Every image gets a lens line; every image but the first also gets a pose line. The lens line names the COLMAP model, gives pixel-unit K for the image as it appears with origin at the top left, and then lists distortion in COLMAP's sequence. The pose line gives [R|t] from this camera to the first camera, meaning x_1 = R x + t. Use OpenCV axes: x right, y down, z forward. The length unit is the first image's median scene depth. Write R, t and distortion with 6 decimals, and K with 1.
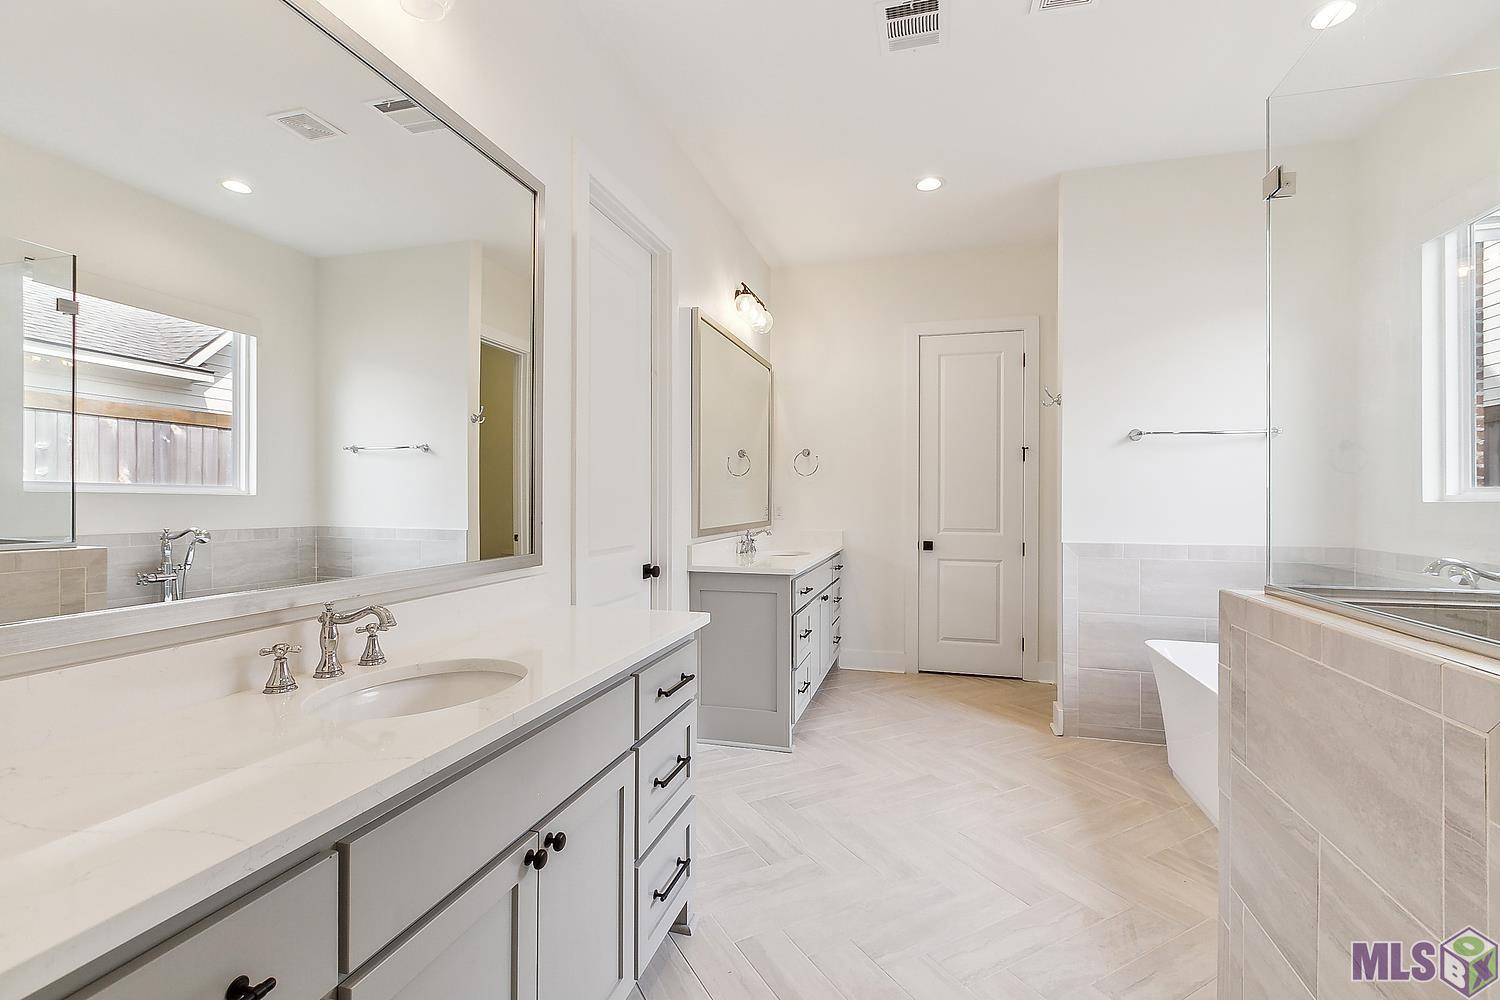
lens RADIAL K [[667.7, 0, 749.9], [0, 667.7, 496.2], [0, 0, 1]] dist [0.000847, -0.000505]
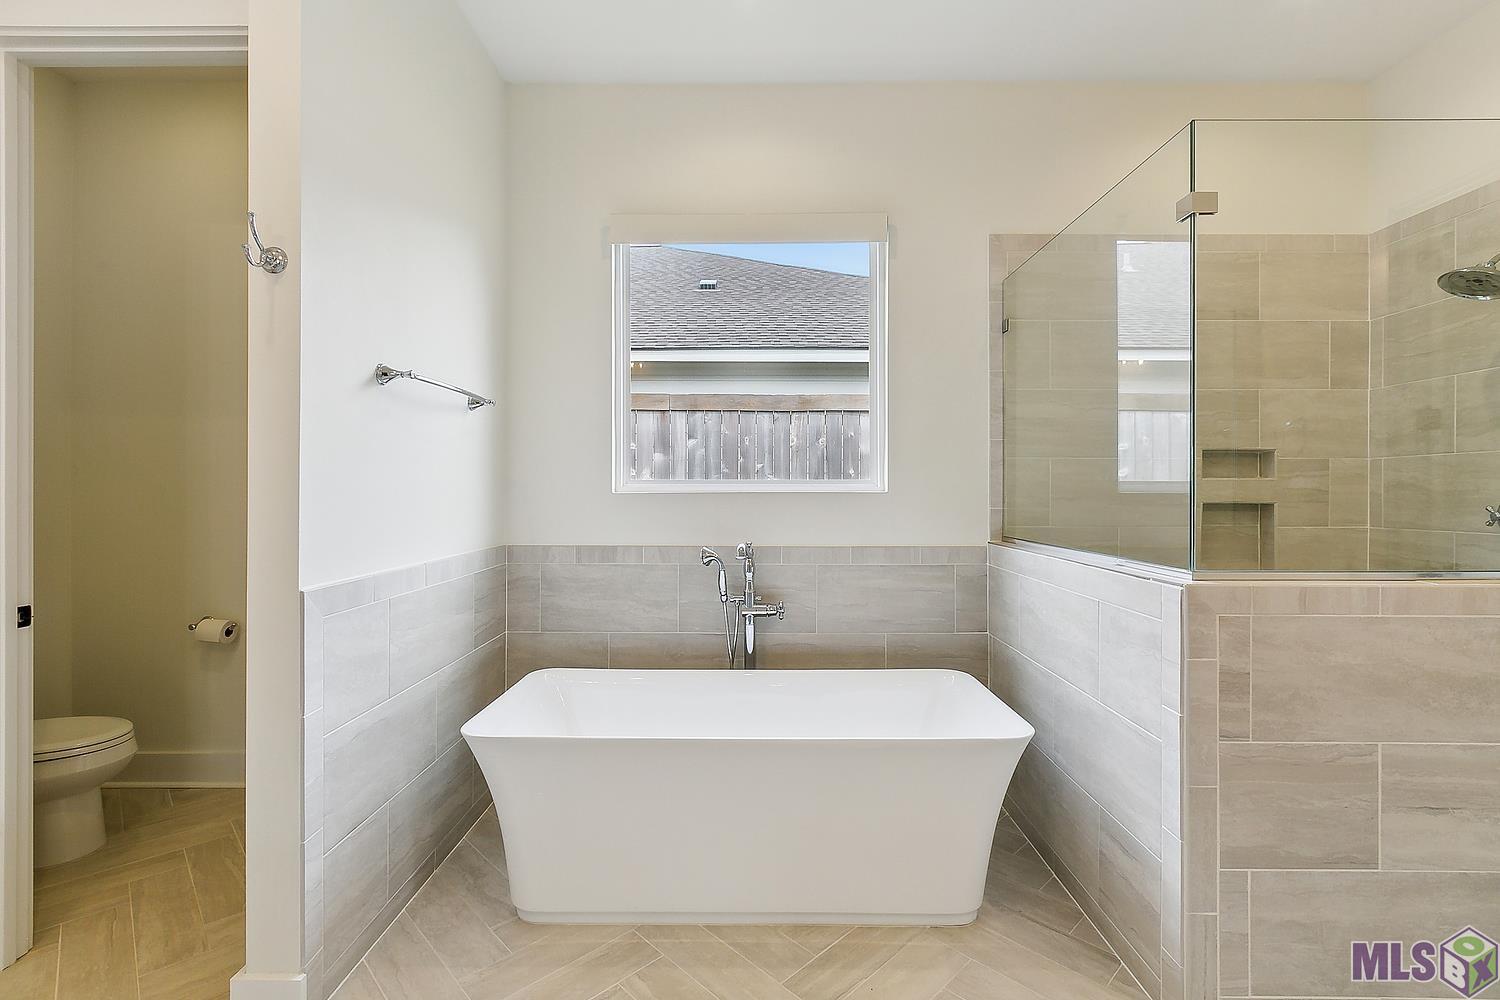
lens RADIAL K [[667.7, 0, 749.9], [0, 667.7, 489.4], [0, 0, 1]] dist [0.000847, -0.000505]
pose [[-0.259422, -0.003738, 0.965757, -0.033533], [-0.001367, 0.999993, 0.003504, -0.000183], [-0.965763, -0.000412, -0.259425, 0.897184]]
